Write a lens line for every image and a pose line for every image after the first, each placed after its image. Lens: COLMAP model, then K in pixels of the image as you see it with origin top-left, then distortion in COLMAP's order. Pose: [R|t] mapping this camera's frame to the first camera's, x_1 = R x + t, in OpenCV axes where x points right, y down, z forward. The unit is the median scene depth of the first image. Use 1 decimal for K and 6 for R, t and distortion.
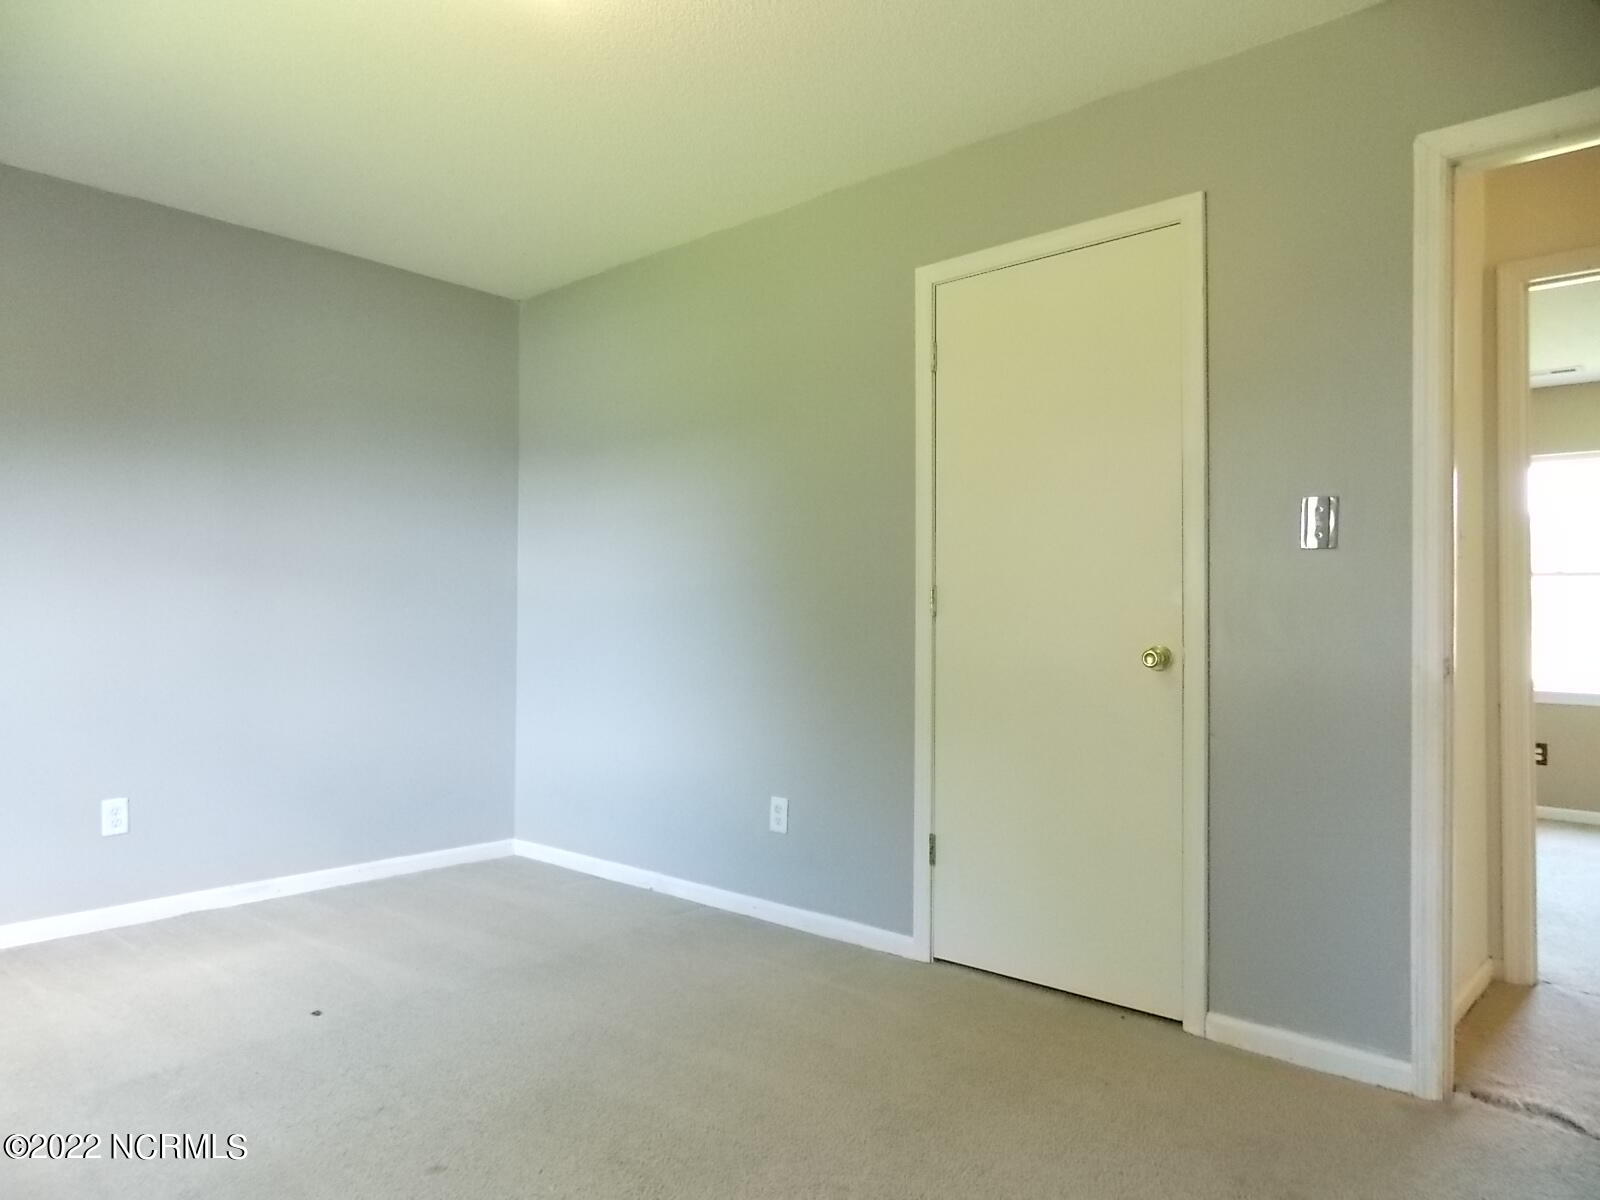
lens RADIAL K [[1060.8, 0, 800.0], [0, 1060.8, 600.0], [0, 0, 1]] dist [-0.008877, -0.002058]
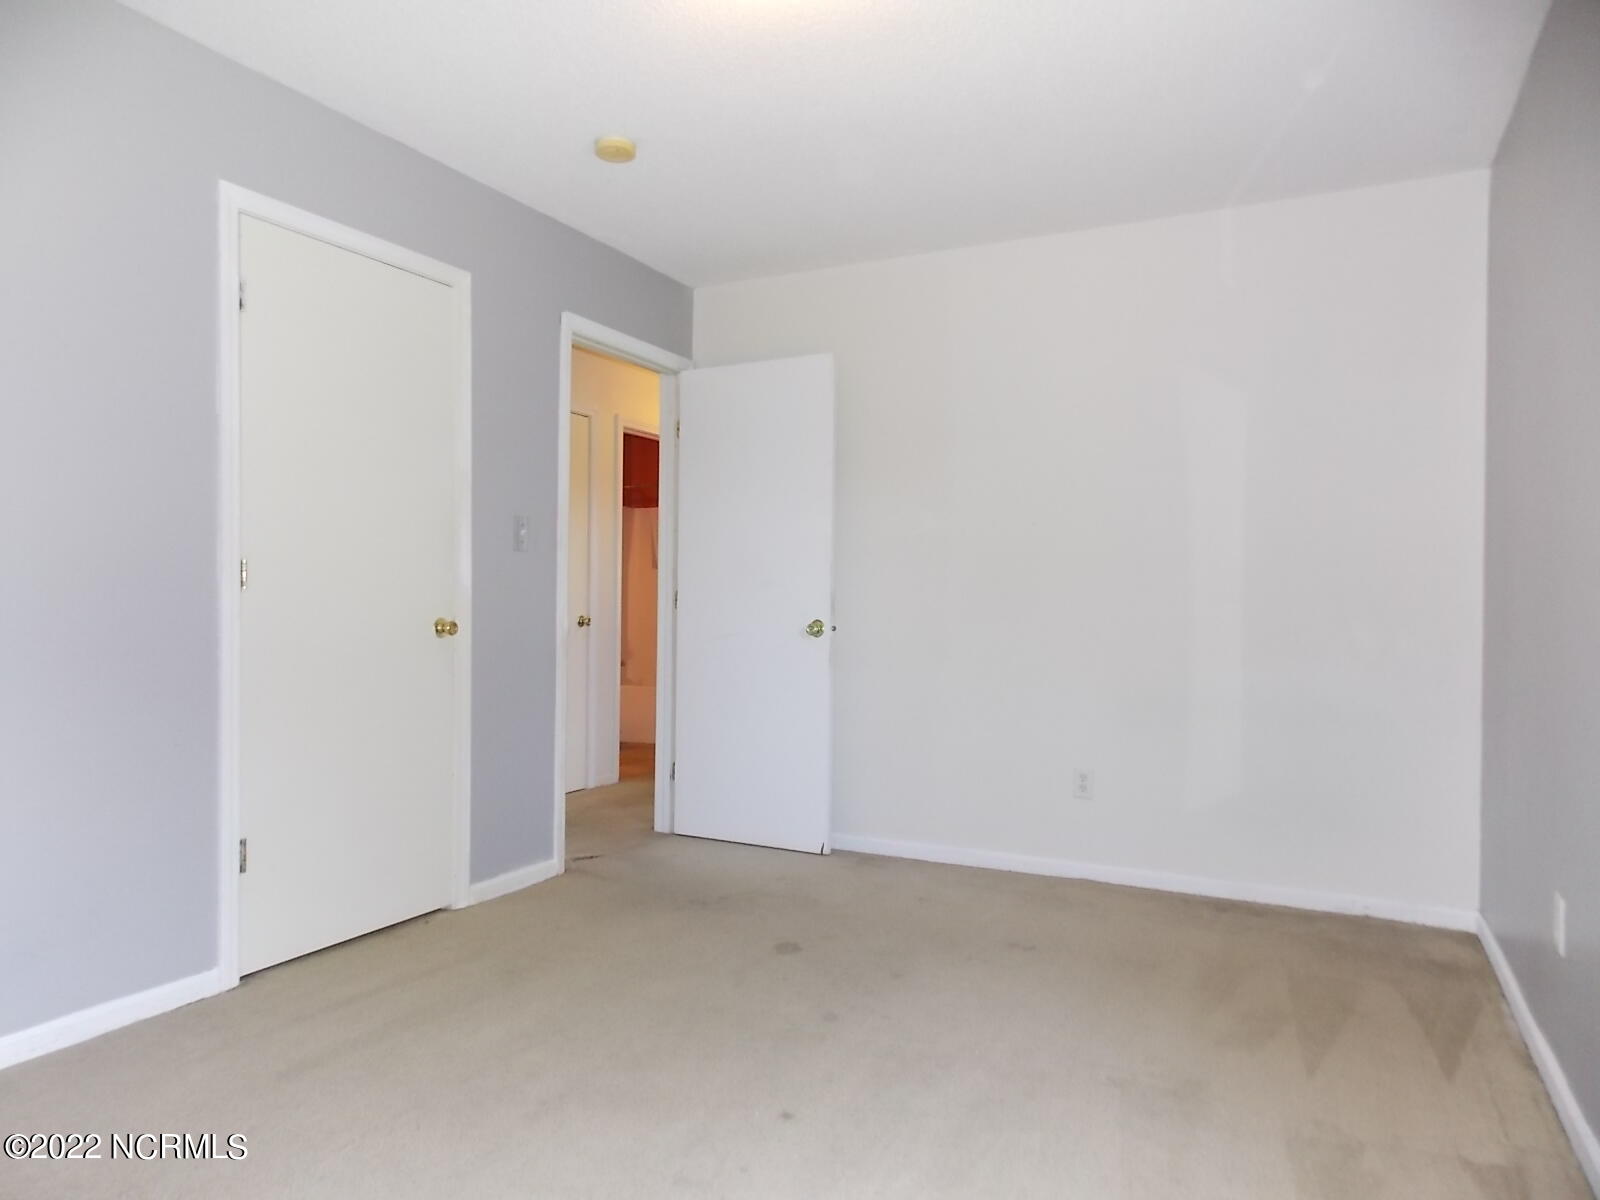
lens RADIAL K [[1060.8, 0, 800.0], [0, 1060.8, 600.0], [0, 0, 1]] dist [-0.008877, -0.002058]
pose [[-0.267985, 0.001215, 0.963422, -0.885950], [-0.017536, 0.999827, -0.006139, 0.021878], [-0.963264, -0.018539, -0.267917, 0.829933]]
